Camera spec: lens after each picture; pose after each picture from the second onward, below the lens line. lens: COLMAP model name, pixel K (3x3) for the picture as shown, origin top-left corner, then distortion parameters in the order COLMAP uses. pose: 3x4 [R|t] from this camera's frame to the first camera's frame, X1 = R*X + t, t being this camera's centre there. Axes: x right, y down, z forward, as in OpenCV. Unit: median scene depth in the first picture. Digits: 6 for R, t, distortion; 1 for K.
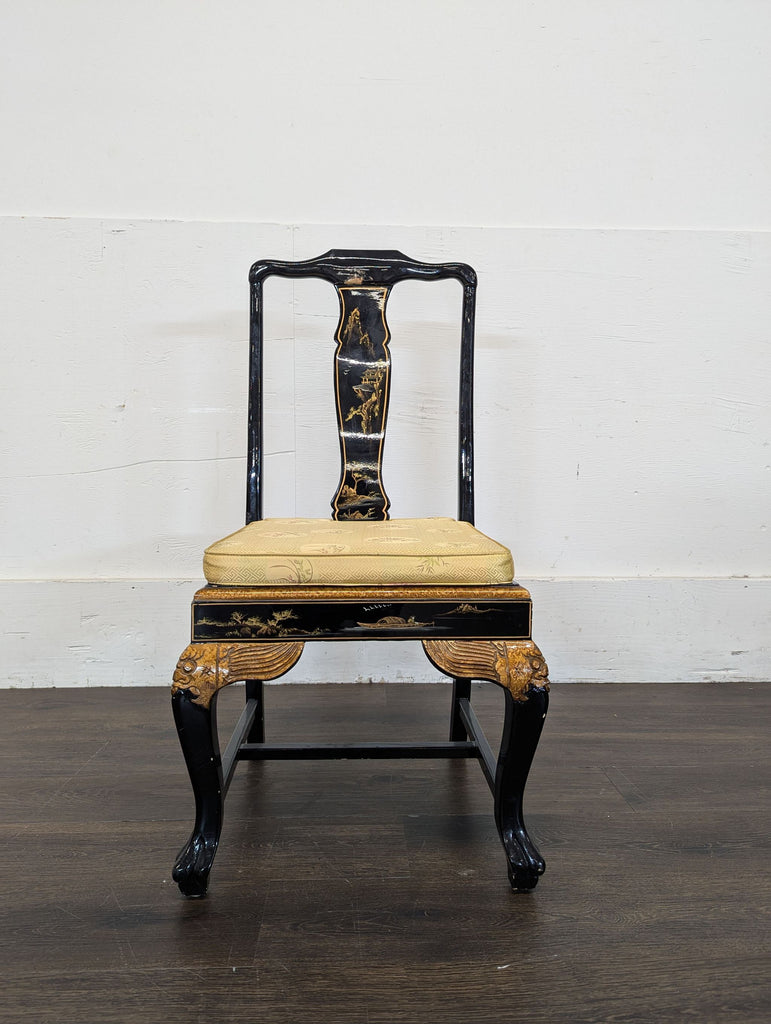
lens RADIAL K [[733.2, 0, 396.0], [0, 733.2, 519.1], [0, 0, 1]] dist [0.028838, -0.024571]
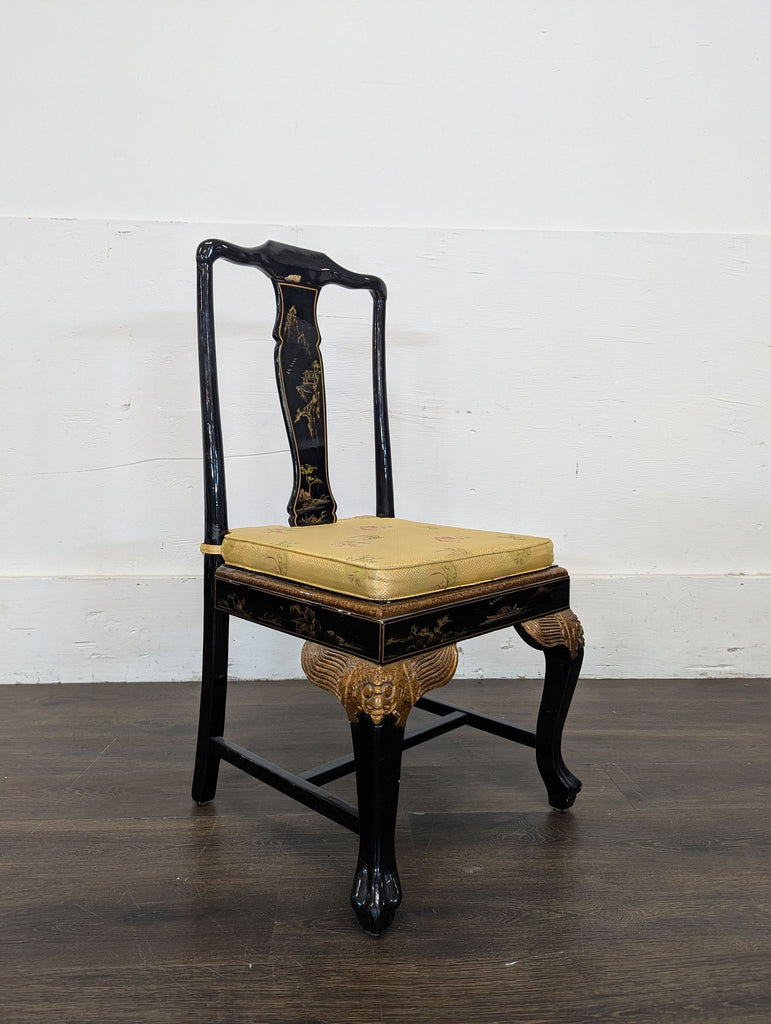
lens RADIAL K [[733.2, 0, 393.4], [0, 733.2, 509.4], [0, 0, 1]] dist [0.028838, -0.024571]
pose [[0.734335, -0.062978, 0.675860, -0.857830], [0.054348, 0.997945, 0.033941, -0.061725], [-0.676608, 0.011808, 0.736248, 0.274336]]
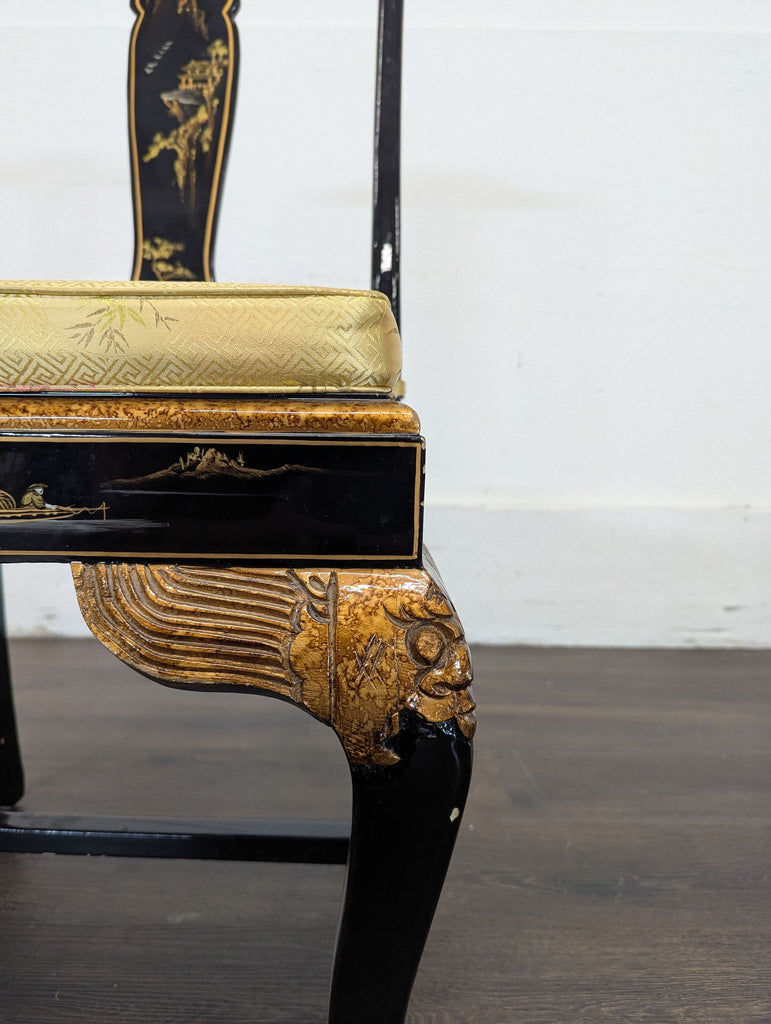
lens RADIAL K [[733.2, 0, 401.5], [0, 733.2, 517.7], [0, 0, 1]] dist [0.028838, -0.024571]
pose [[0.998185, 0.011313, -0.059157, 0.190446], [-0.010084, 0.999728, 0.021044, 0.134326], [0.059379, -0.020409, 0.998027, 0.675814]]
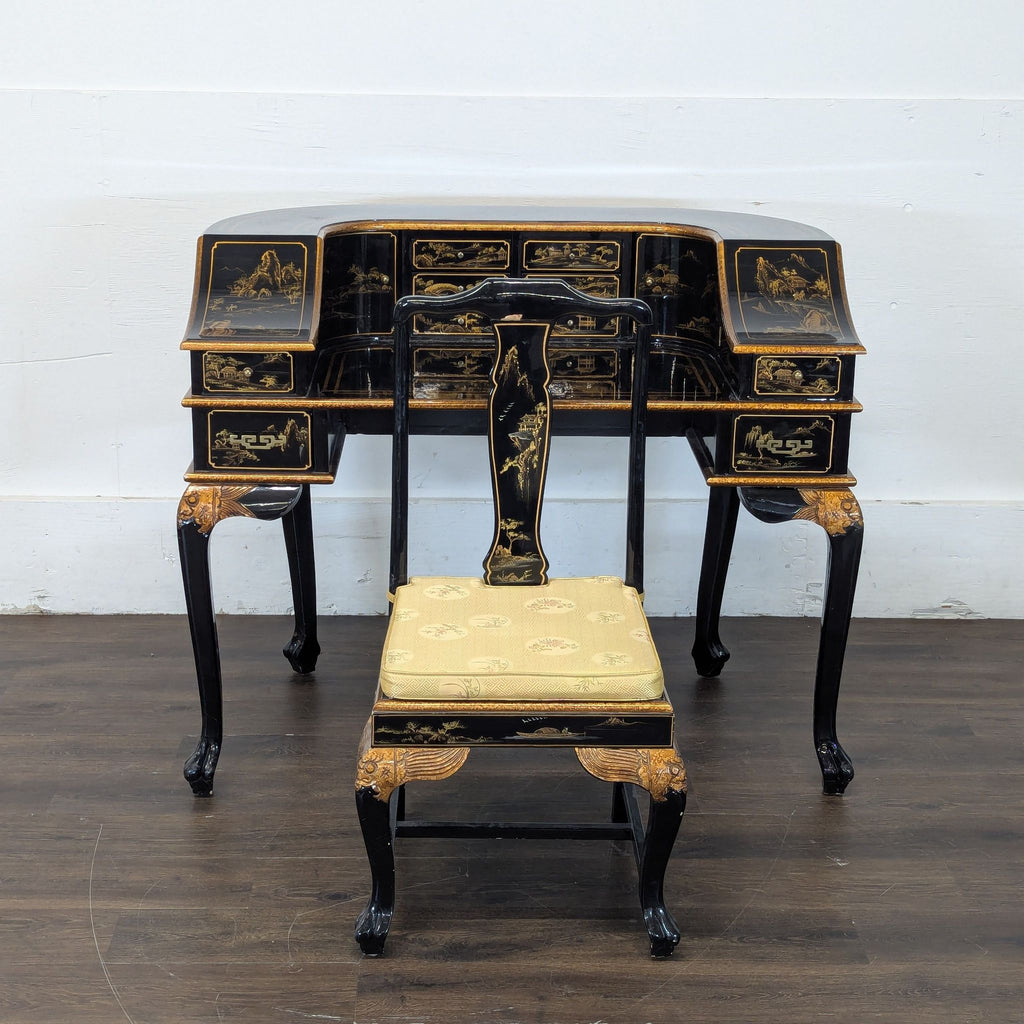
lens RADIAL K [[1877.7, 0, 515.1], [0, 1877.7, 514.3], [0, 0, 1]] dist [0.073592, 0.000000]
pose [[0.999525, 0.018340, -0.024781, 0.009319], [-0.012956, 0.979270, 0.202144, -0.742627], [0.027975, -0.201727, 0.979042, -1.694844]]
